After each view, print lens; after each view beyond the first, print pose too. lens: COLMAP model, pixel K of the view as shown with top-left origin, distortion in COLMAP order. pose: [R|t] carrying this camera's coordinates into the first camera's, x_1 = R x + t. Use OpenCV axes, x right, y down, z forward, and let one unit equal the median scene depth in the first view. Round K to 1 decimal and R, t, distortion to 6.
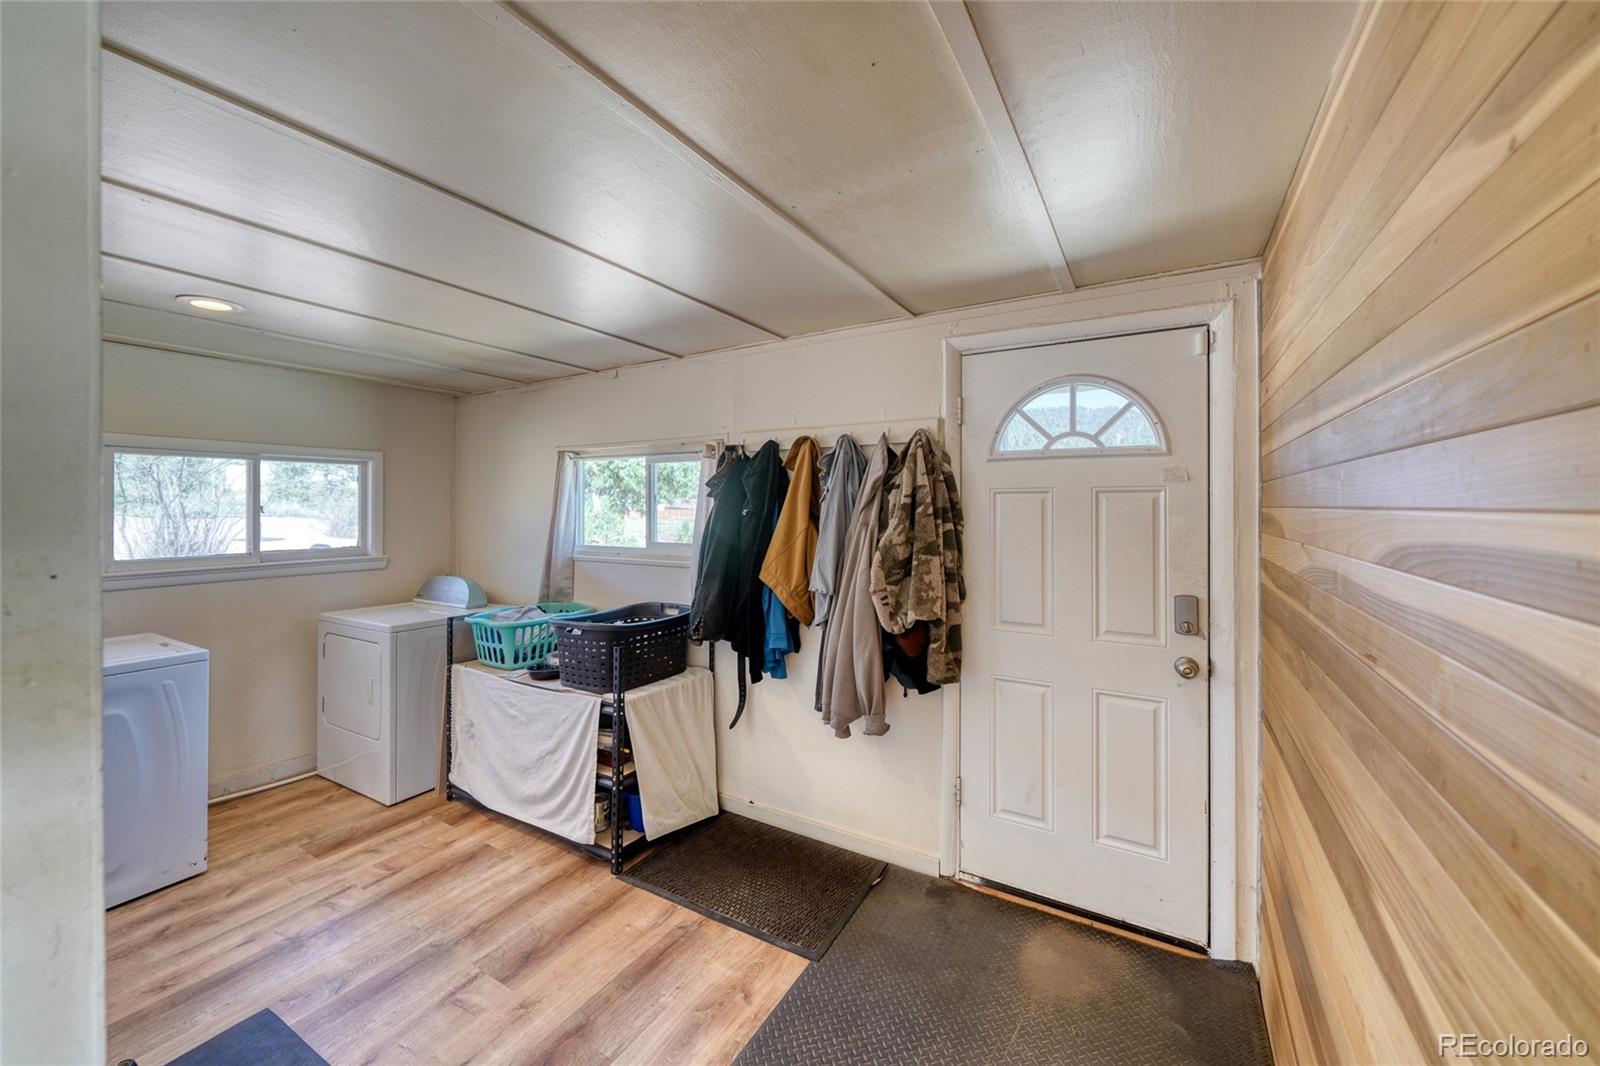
lens RADIAL K [[612.3, 0, 795.5], [0, 612.3, 509.7], [0, 0, 1]] dist [-0.007295, 0.000483]
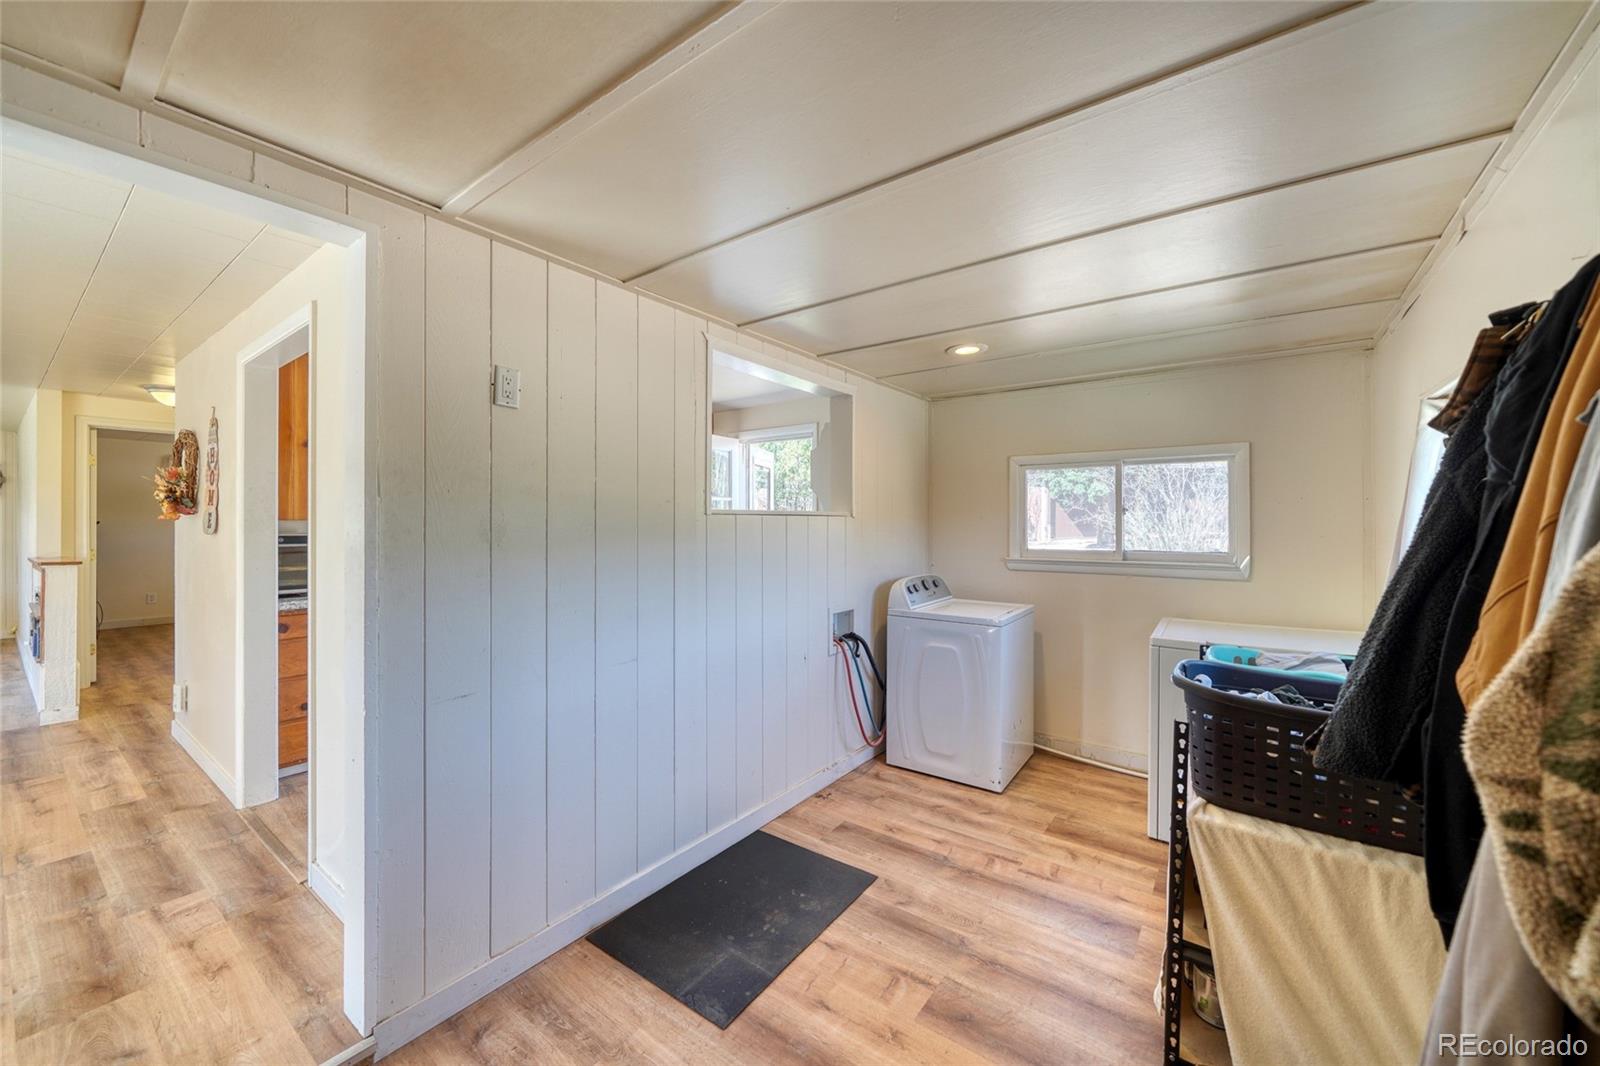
lens RADIAL K [[612.3, 0, 773.0], [0, 612.3, 524.8], [0, 0, 1]] dist [-0.007295, 0.000483]
pose [[-0.125568, 0.000698, -0.992085, 0.341940], [-0.005720, 0.999983, 0.001427, 0.032214], [0.992069, 0.005854, -0.125562, 0.651083]]
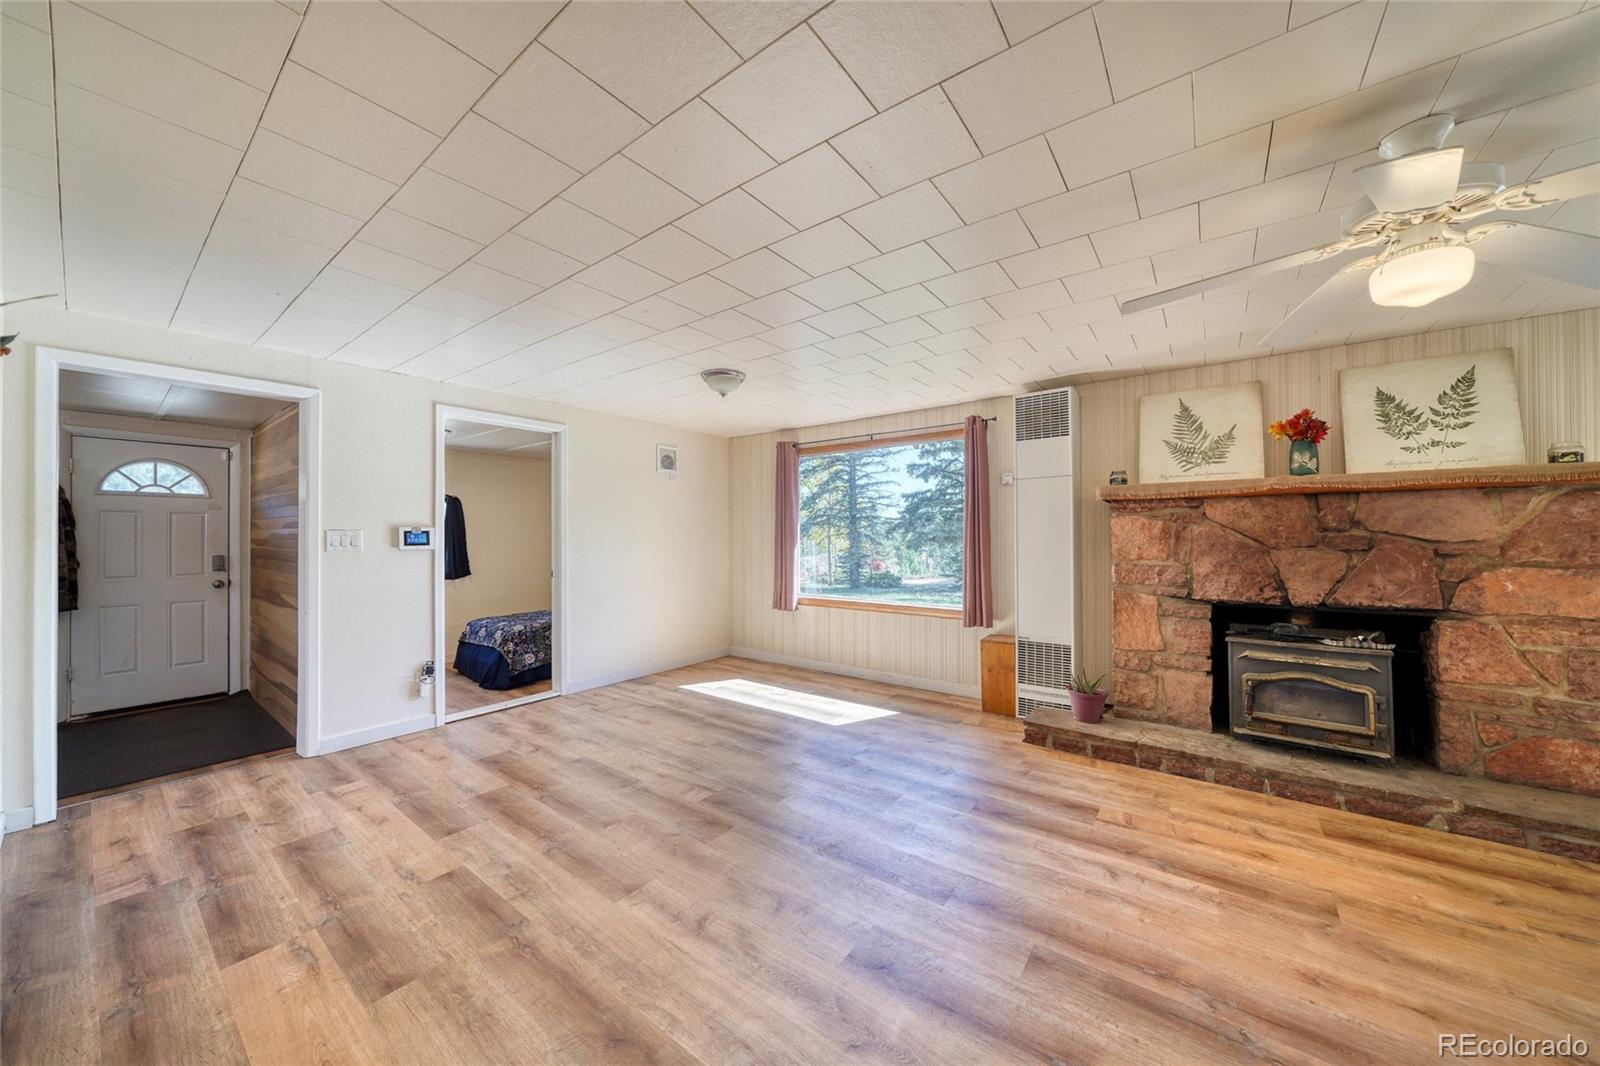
lens RADIAL K [[555.8, 0, 786.8], [0, 555.8, 530.9], [0, 0, 1]] dist [-0.006140, 0.000307]
pose [[0.134232, 0.008772, 0.990911, -1.032611], [0.003333, 0.999951, -0.009304, 0.055165], [-0.990944, 0.004552, 0.134197, -1.290725]]
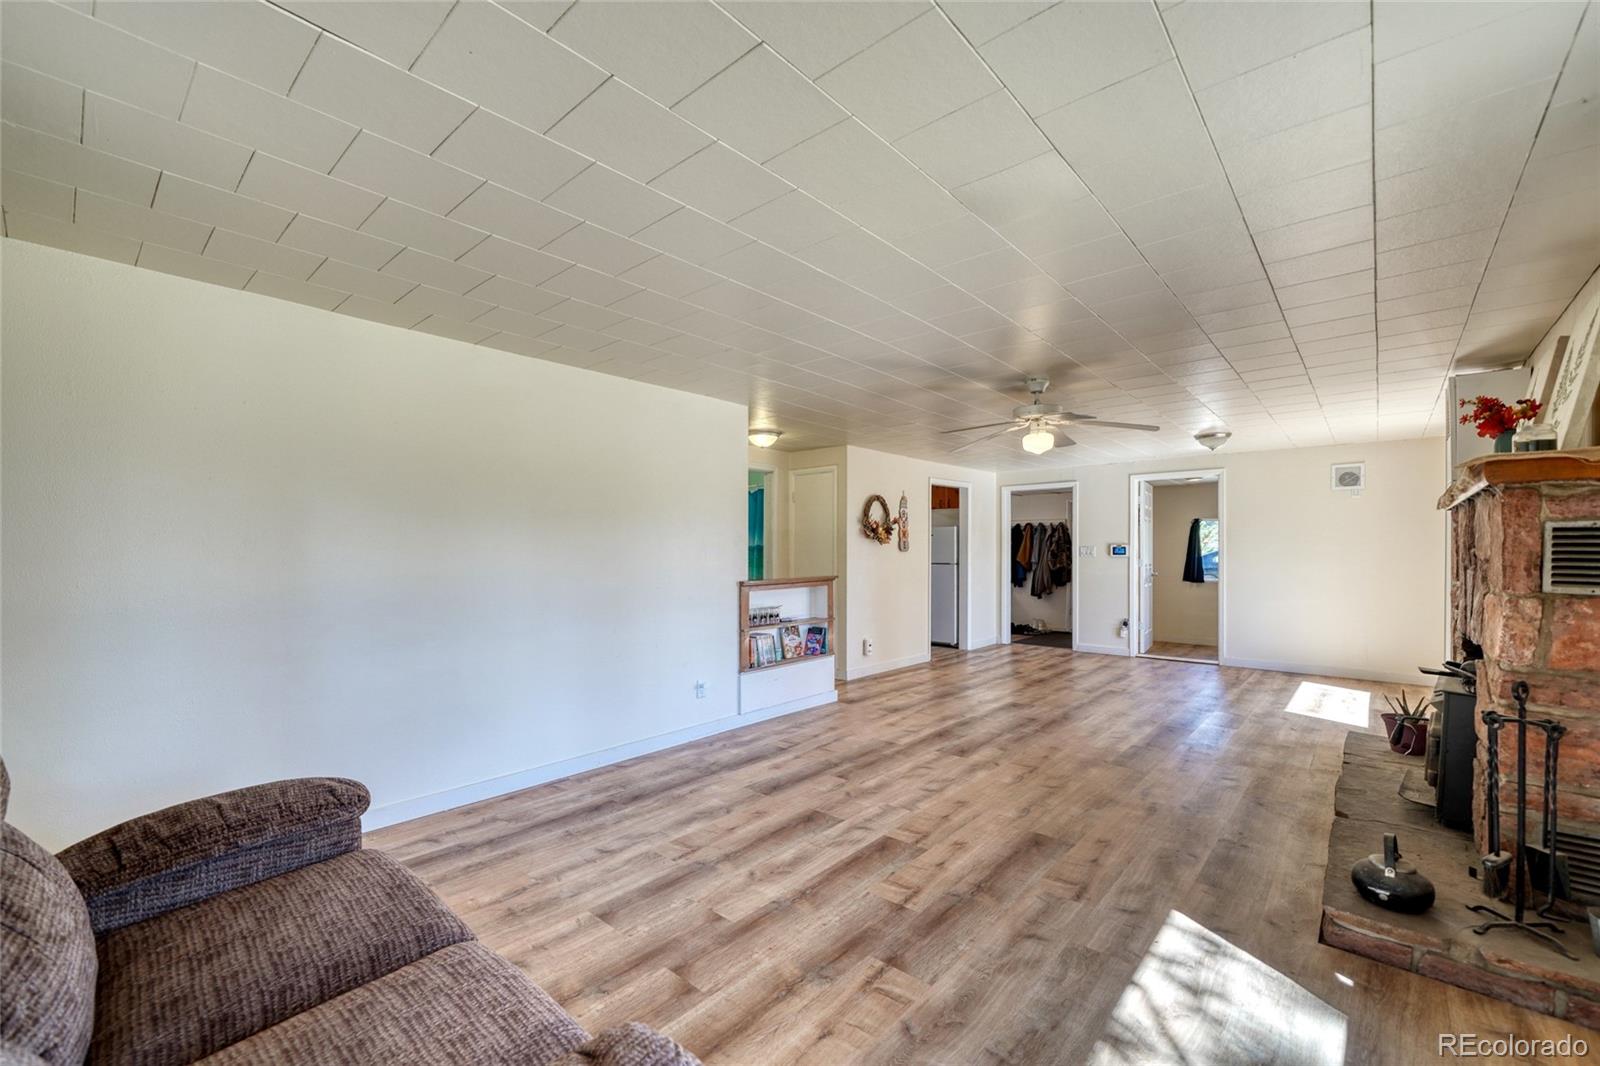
lens RADIAL K [[661.7, 0, 793.6], [0, 661.7, 521.8], [0, 0, 1]] dist [-0.007145, 0.001214]
pose [[0.980630, -0.010451, -0.195592, -0.651297], [0.001616, 0.998973, -0.045273, 0.061633], [0.195864, 0.044080, 0.979640, -3.540733]]
